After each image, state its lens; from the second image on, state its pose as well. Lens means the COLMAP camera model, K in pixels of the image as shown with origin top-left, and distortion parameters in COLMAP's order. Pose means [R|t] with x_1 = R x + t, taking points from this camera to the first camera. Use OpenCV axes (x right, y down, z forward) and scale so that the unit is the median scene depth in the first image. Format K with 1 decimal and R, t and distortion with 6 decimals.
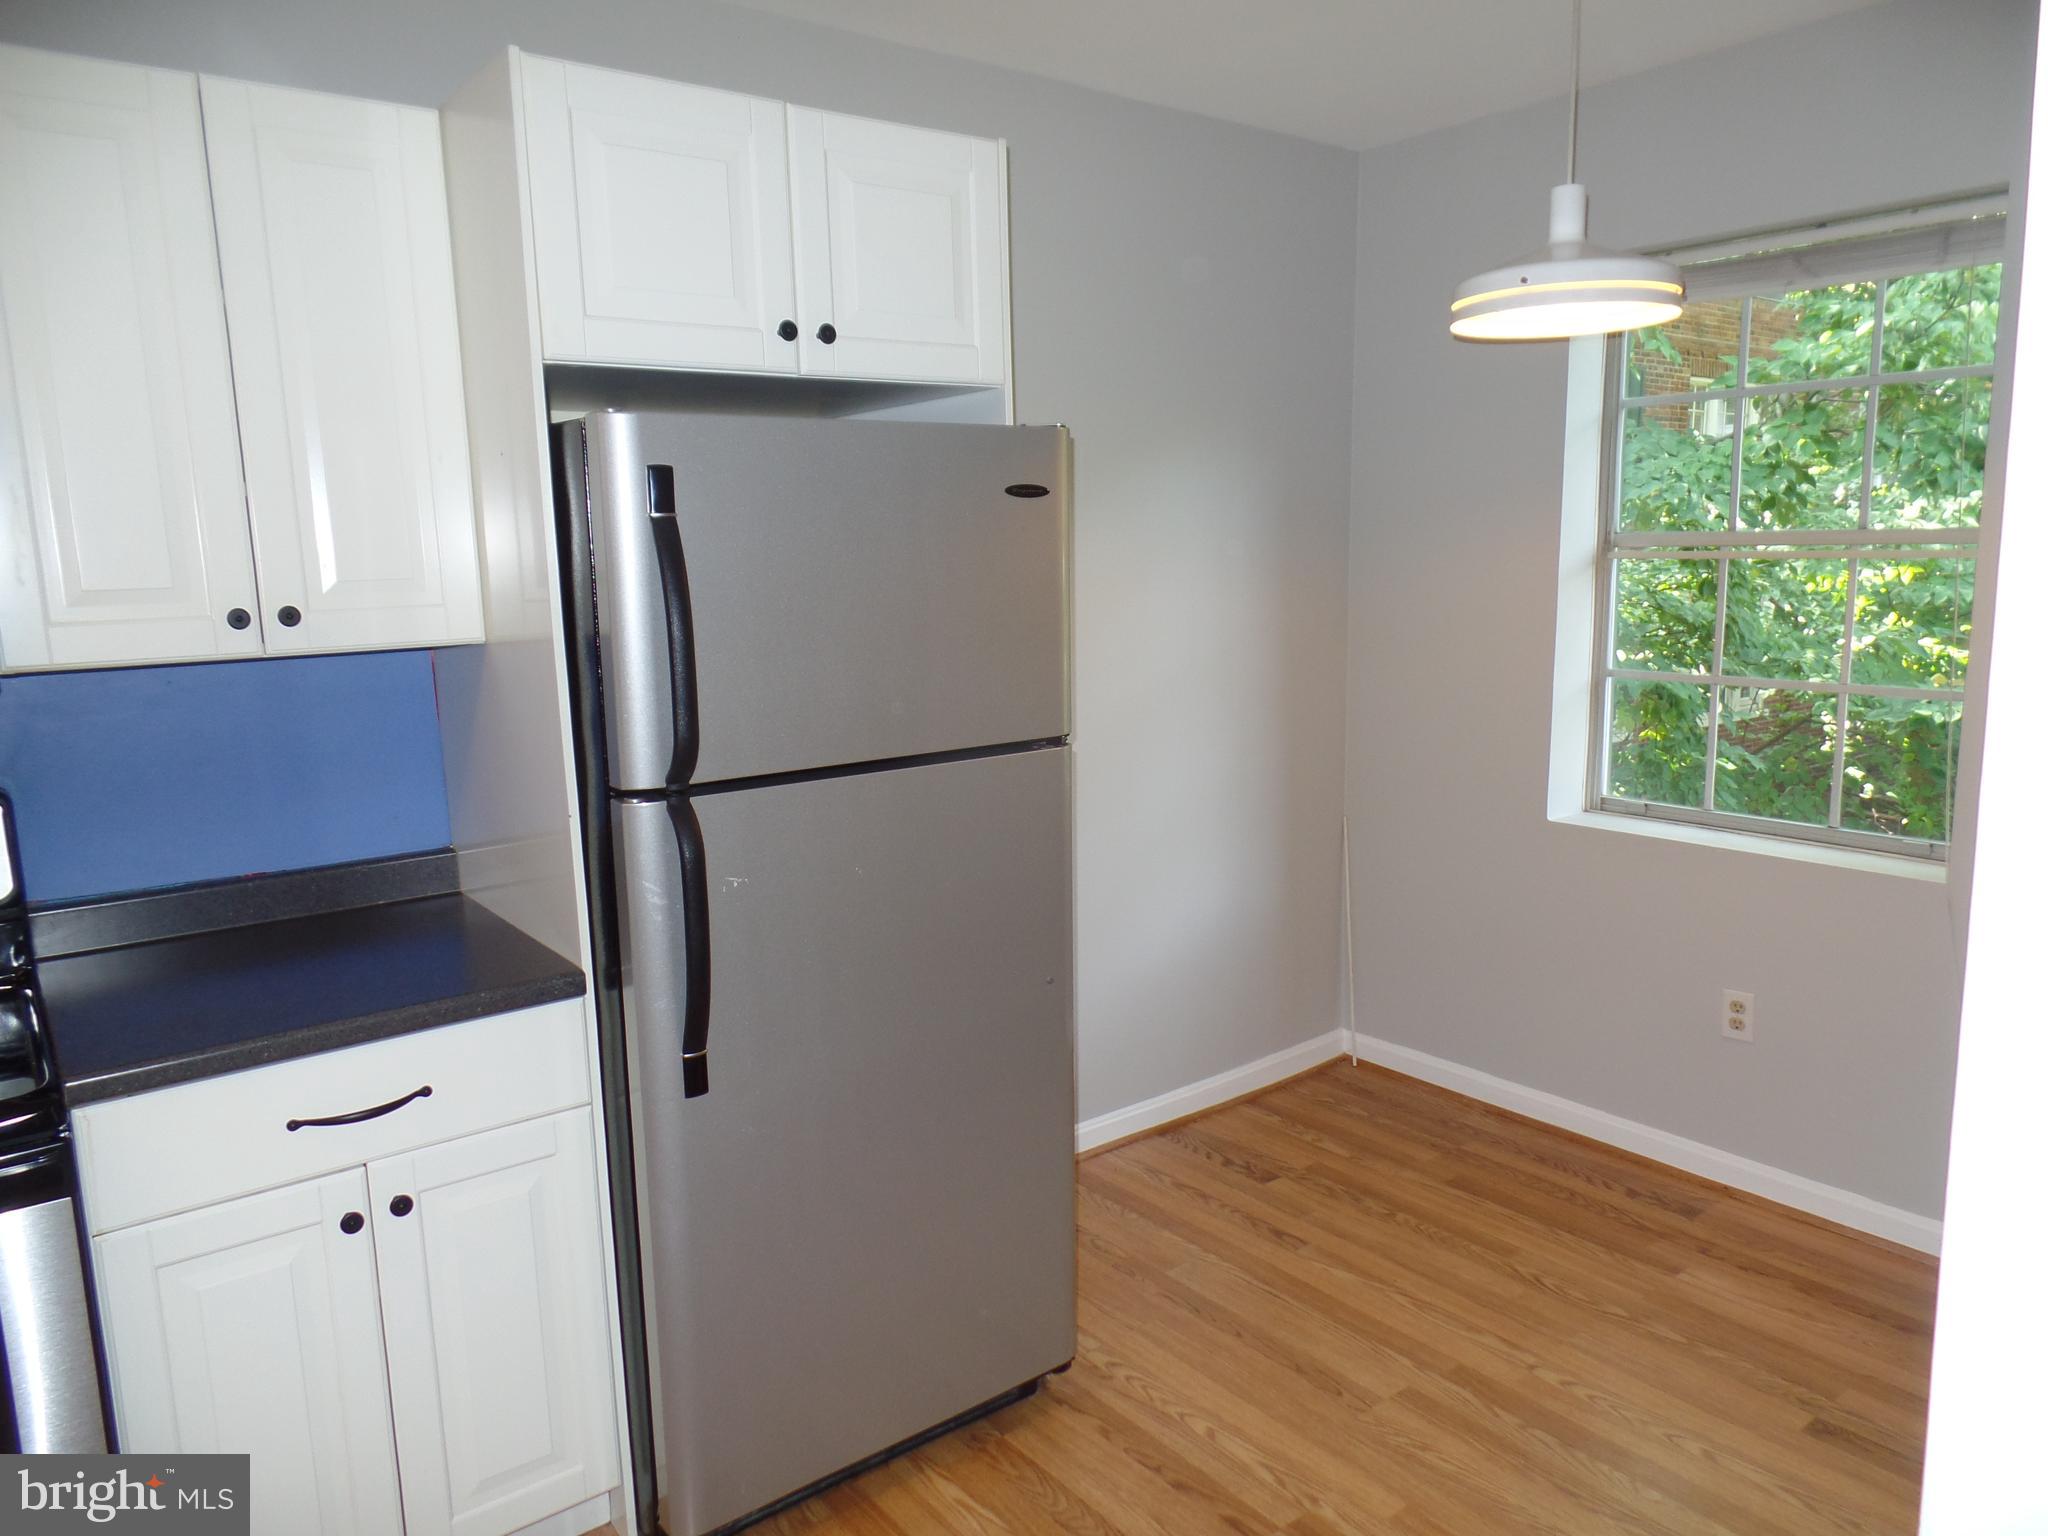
lens RADIAL K [[1415.0, 0, 1030.0], [0, 1415.0, 776.8], [0, 0, 1]] dist [-0.005582, 0.003281]
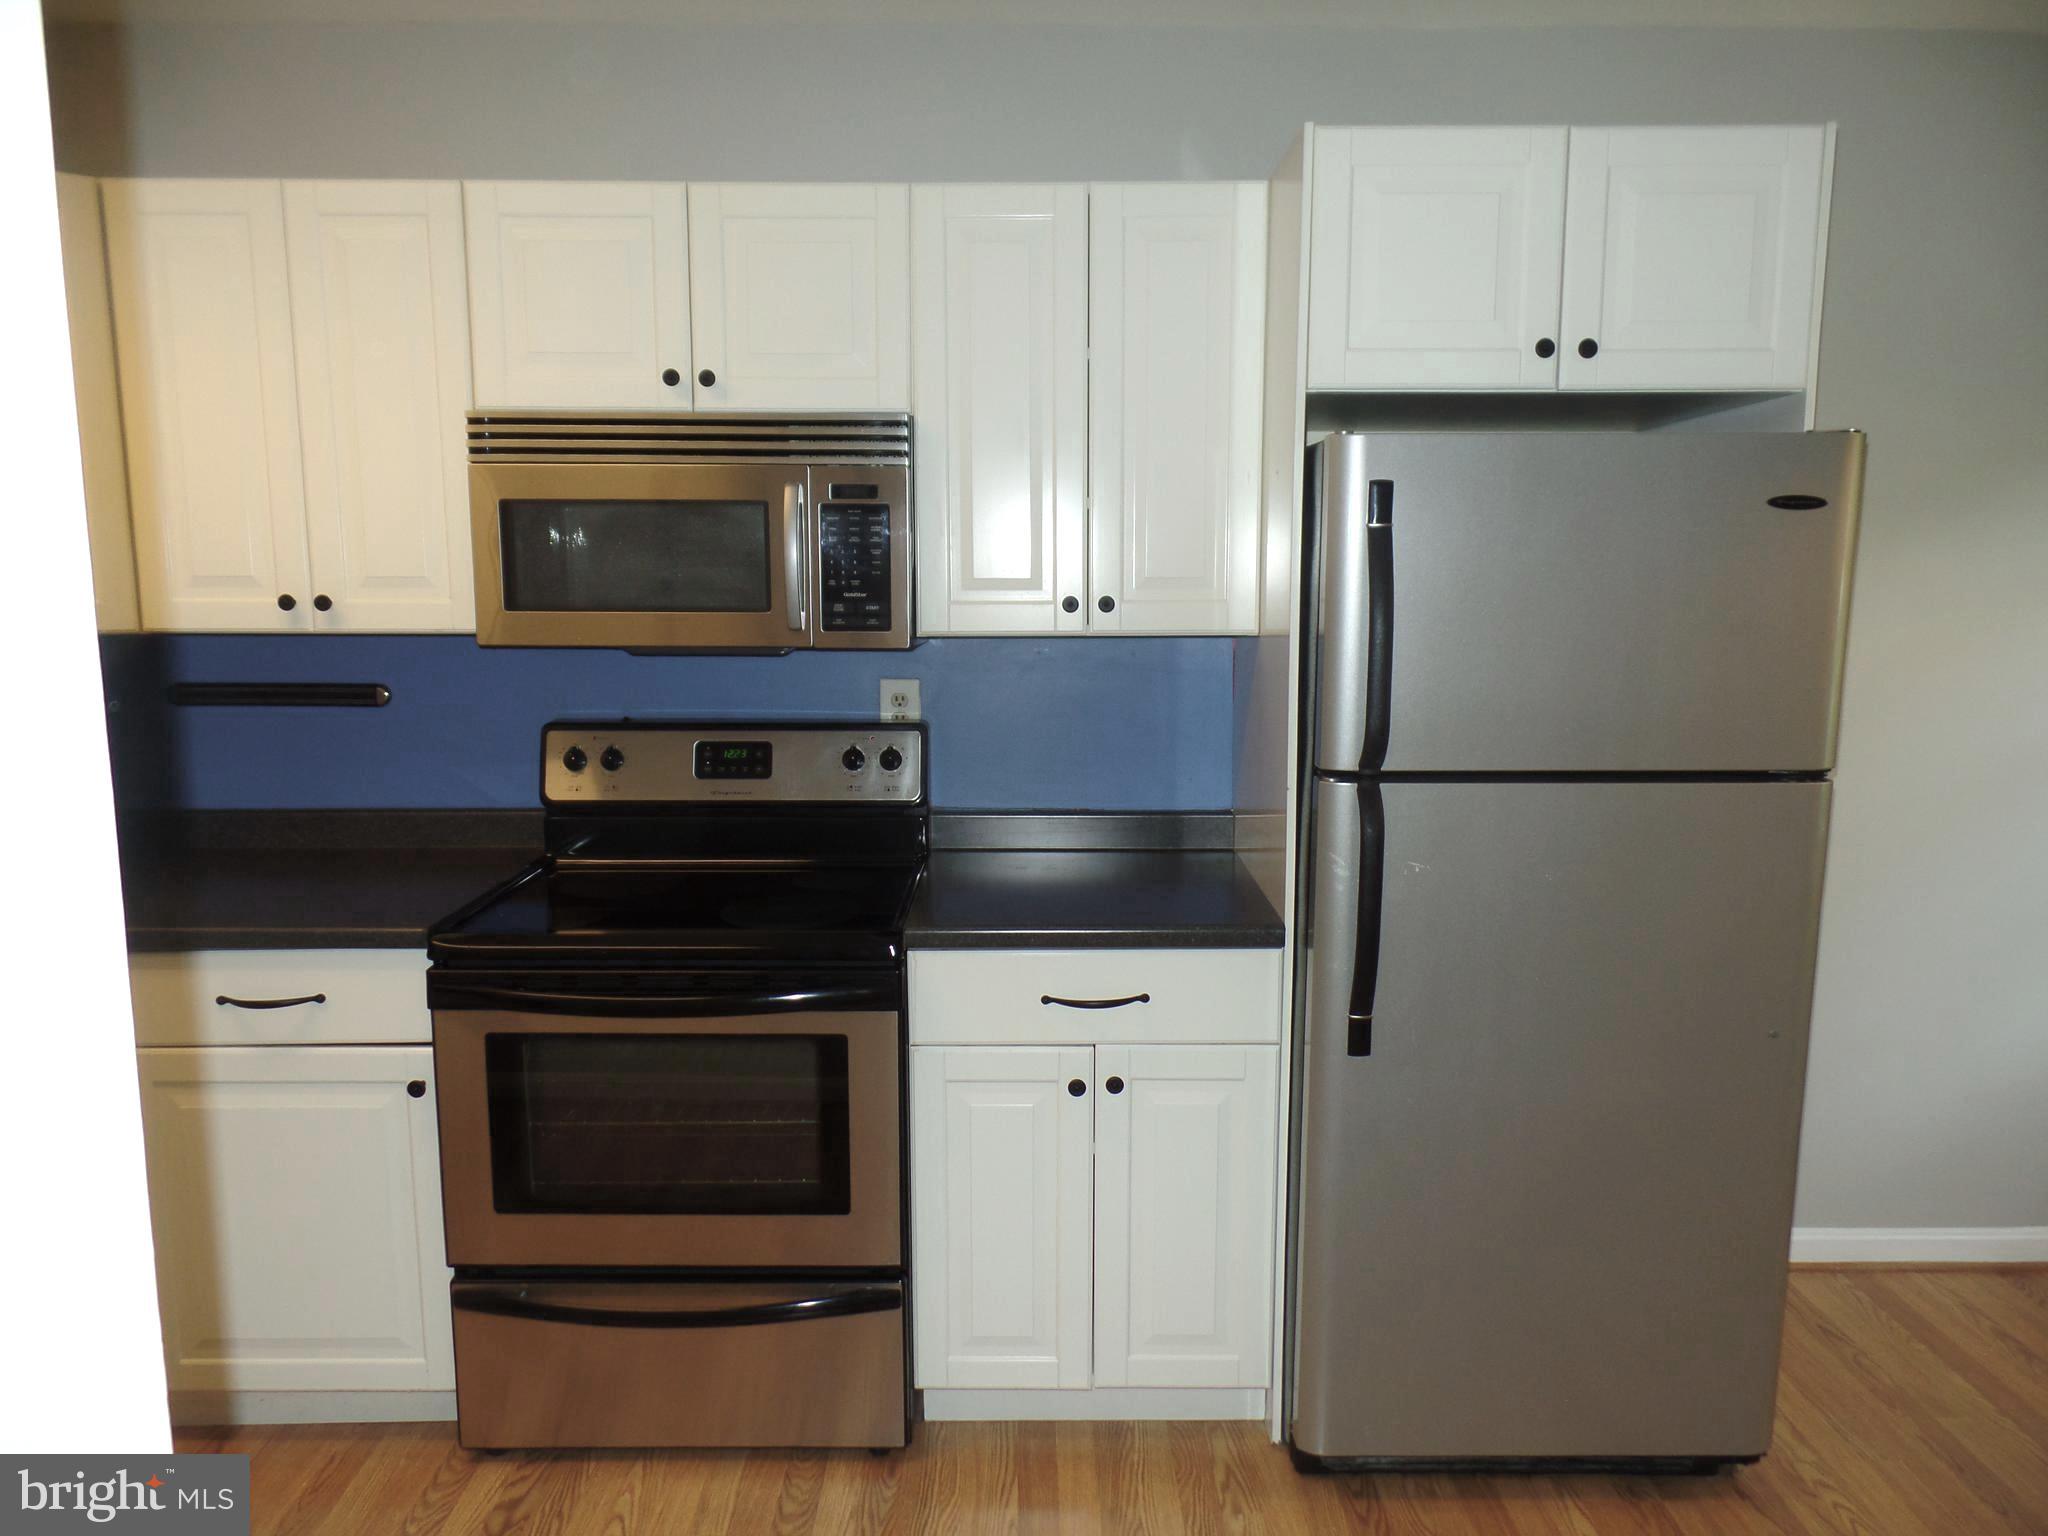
lens RADIAL K [[1415.0, 0, 1030.0], [0, 1415.0, 776.8], [0, 0, 1]] dist [-0.005582, 0.003281]
pose [[0.790958, 0.112256, -0.601485, 0.186891], [-0.117613, 0.992588, 0.030587, 0.007692], [0.600460, 0.046550, 0.798299, -0.035006]]
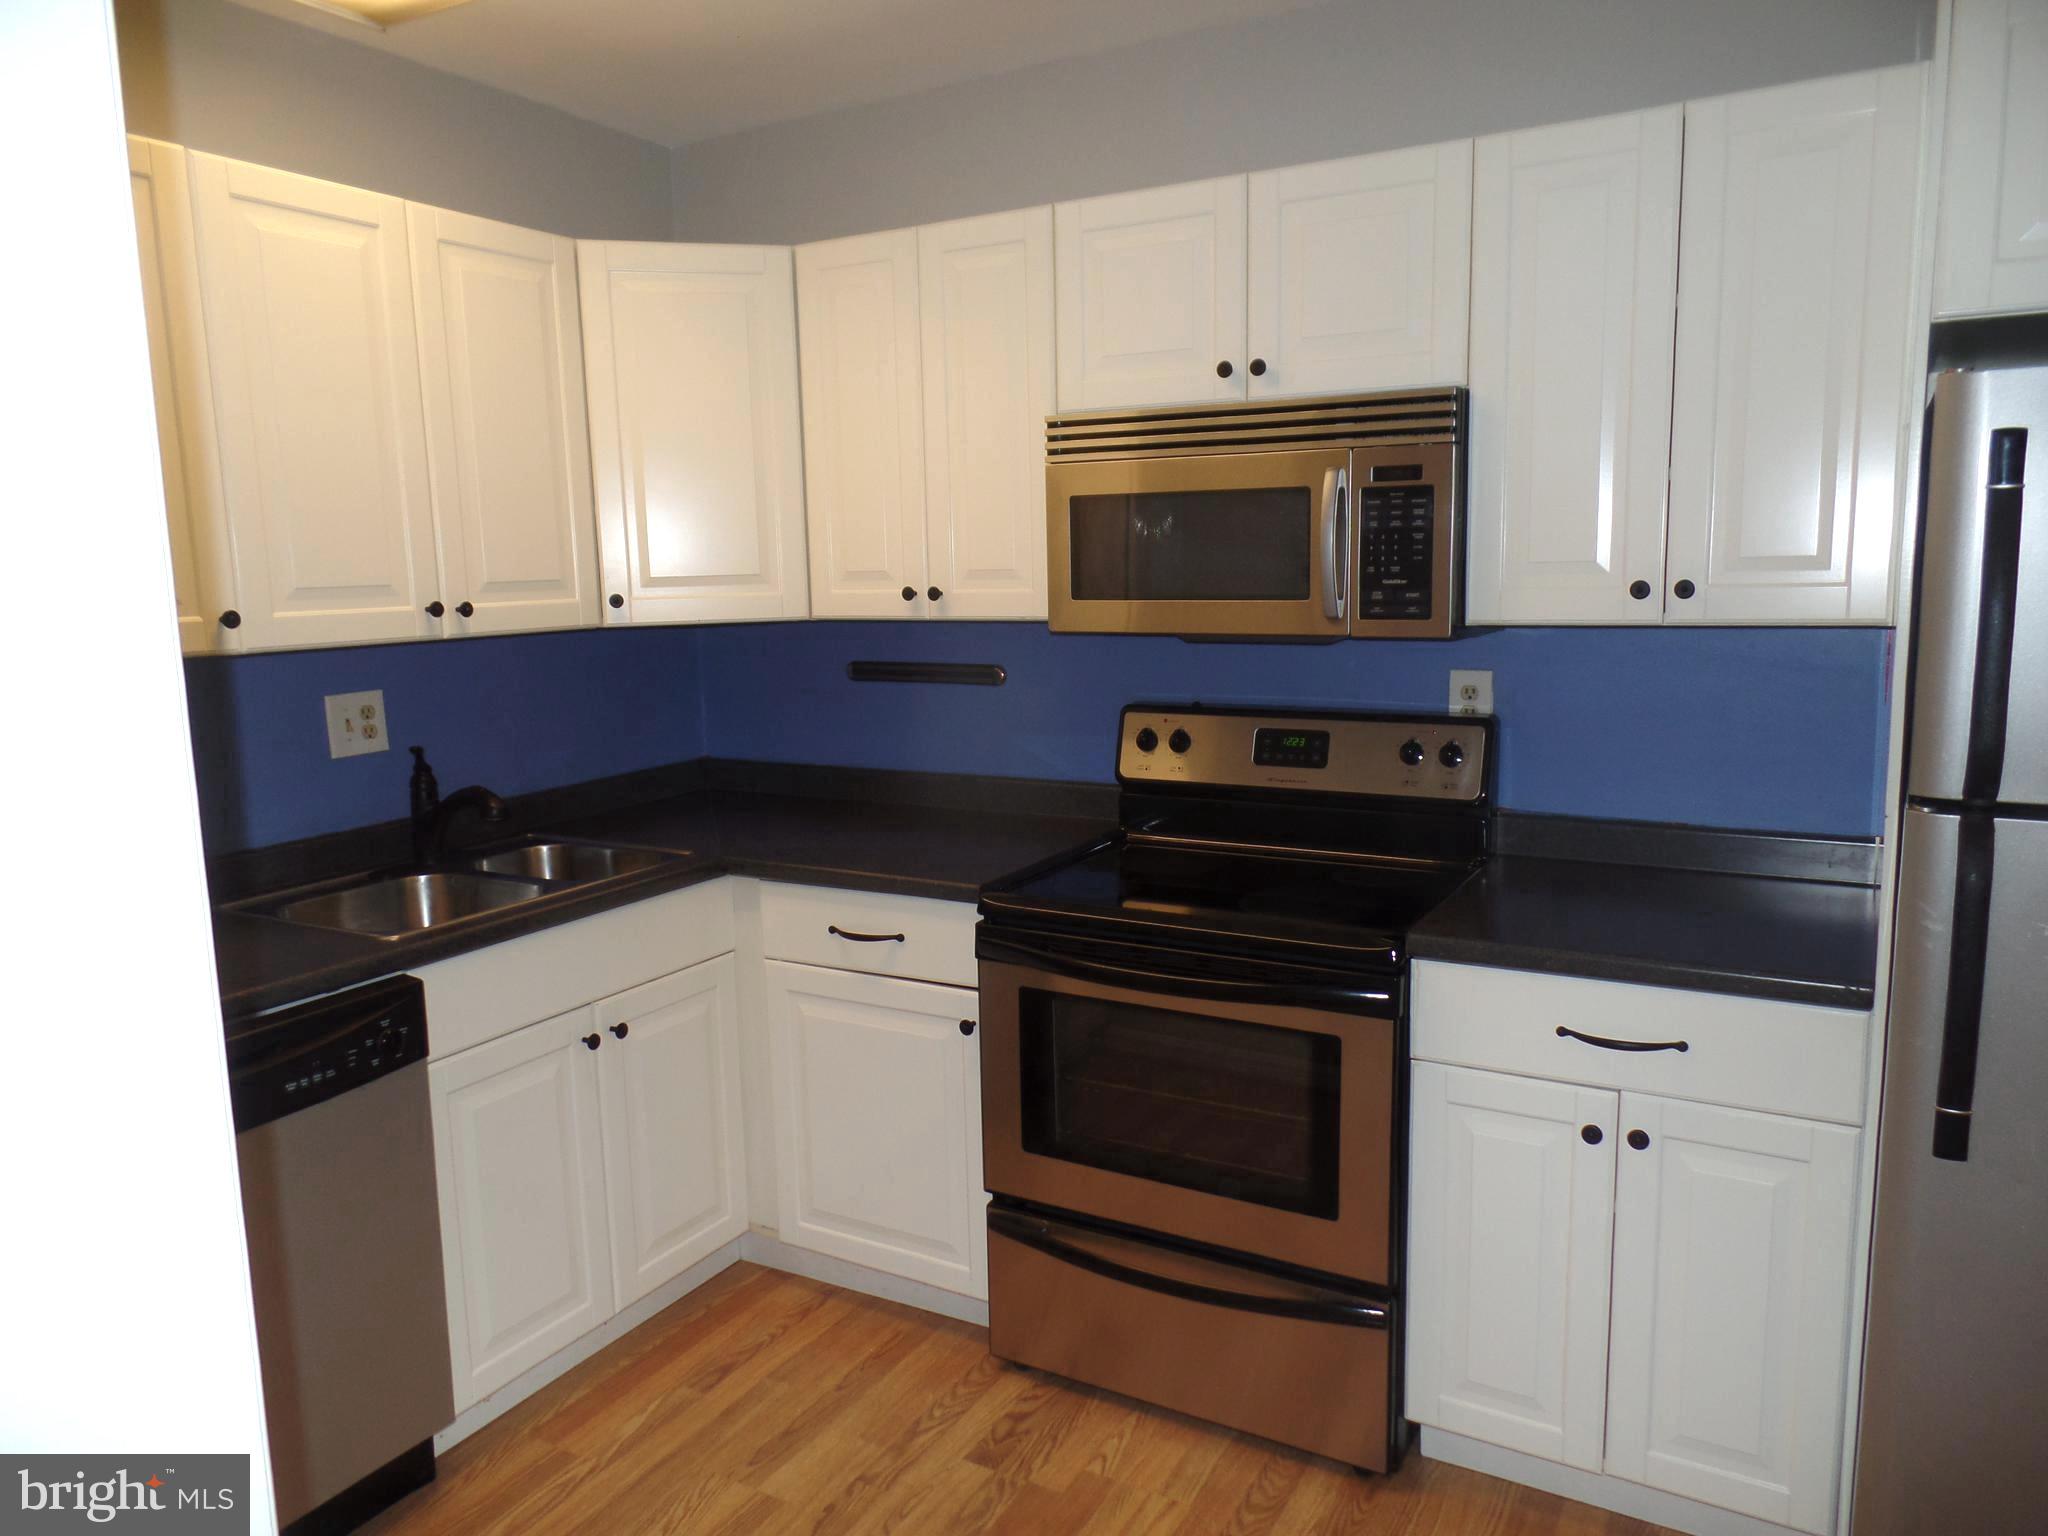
lens RADIAL K [[1415.0, 0, 1030.0], [0, 1415.0, 776.8], [0, 0, 1]] dist [-0.005582, 0.003281]
pose [[0.375927, 0.156055, -0.913414, 0.290459], [-0.137587, 0.984191, 0.111522, -0.022468], [0.916378, 0.083750, 0.391455, 0.118506]]
